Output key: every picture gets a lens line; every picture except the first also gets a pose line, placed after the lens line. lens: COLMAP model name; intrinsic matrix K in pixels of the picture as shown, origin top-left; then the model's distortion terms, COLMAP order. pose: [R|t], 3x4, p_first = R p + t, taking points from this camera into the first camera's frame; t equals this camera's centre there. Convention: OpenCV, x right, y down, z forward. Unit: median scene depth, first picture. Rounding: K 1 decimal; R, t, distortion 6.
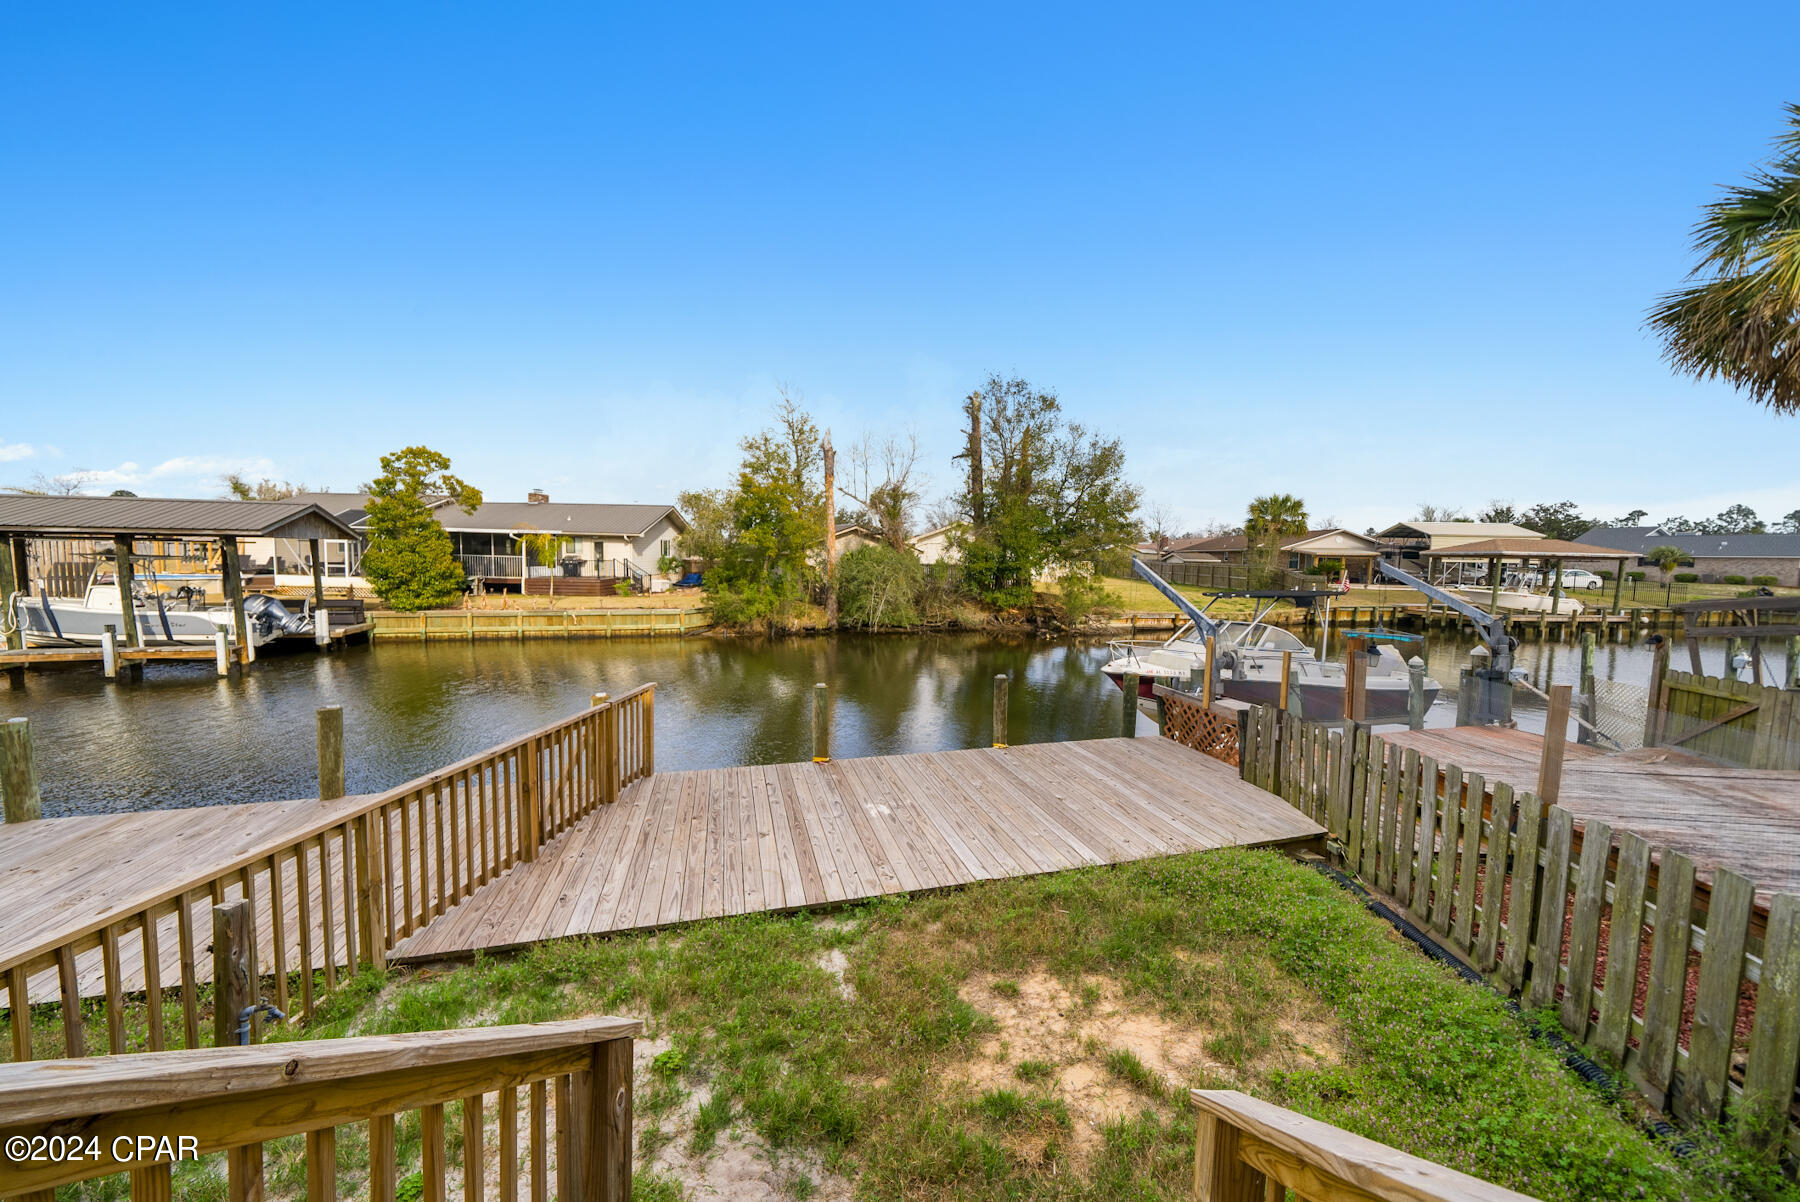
lens RADIAL K [[641.6, 0, 885.9], [0, 641.6, 588.1], [0, 0, 1]] dist [-0.013893, -0.000133]
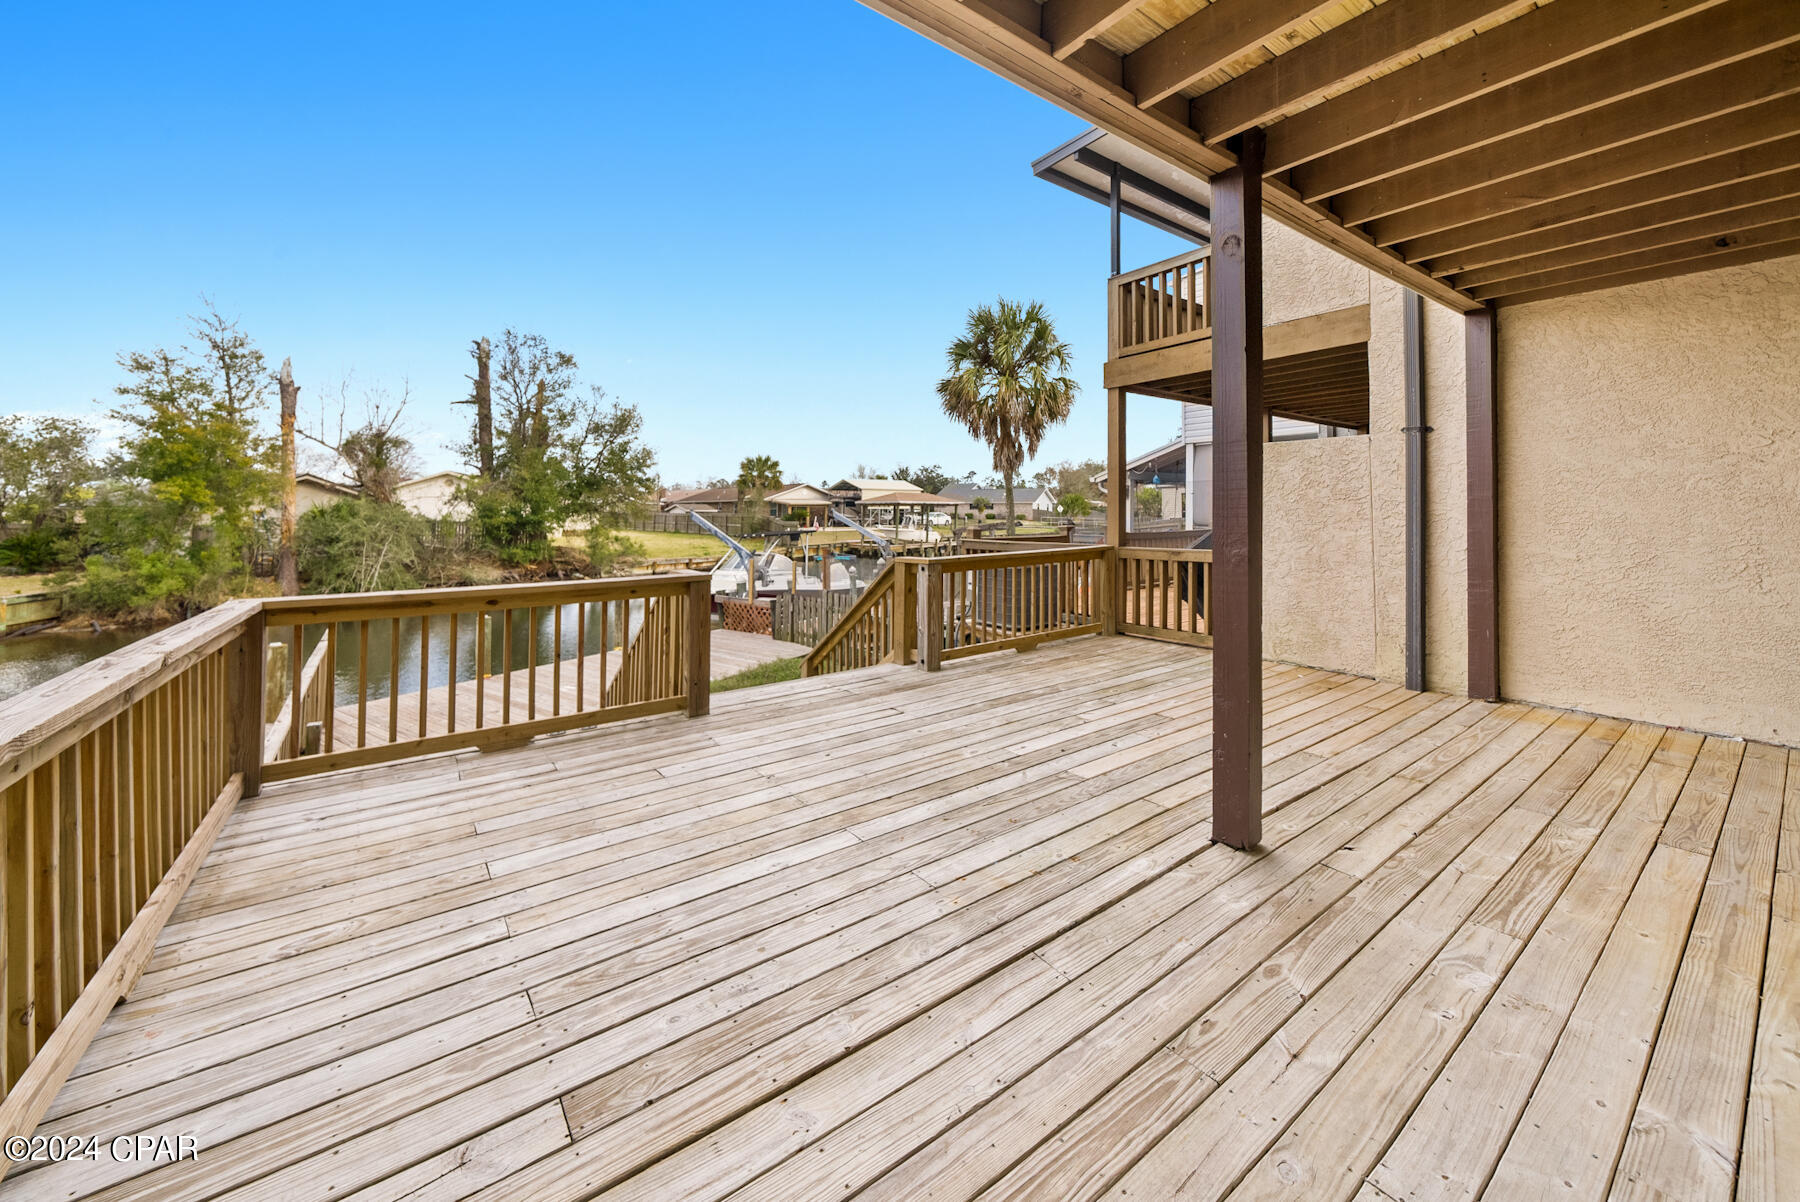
lens RADIAL K [[663.9, 0, 901.2], [0, 663.9, 489.1], [0, 0, 1]] dist [0.000017, -0.003203]
pose [[0.721864, 0.005719, 0.692011, -0.091737], [0.047149, 0.997236, -0.057424, 0.003003], [-0.690427, 0.074080, 0.719599, -0.116838]]
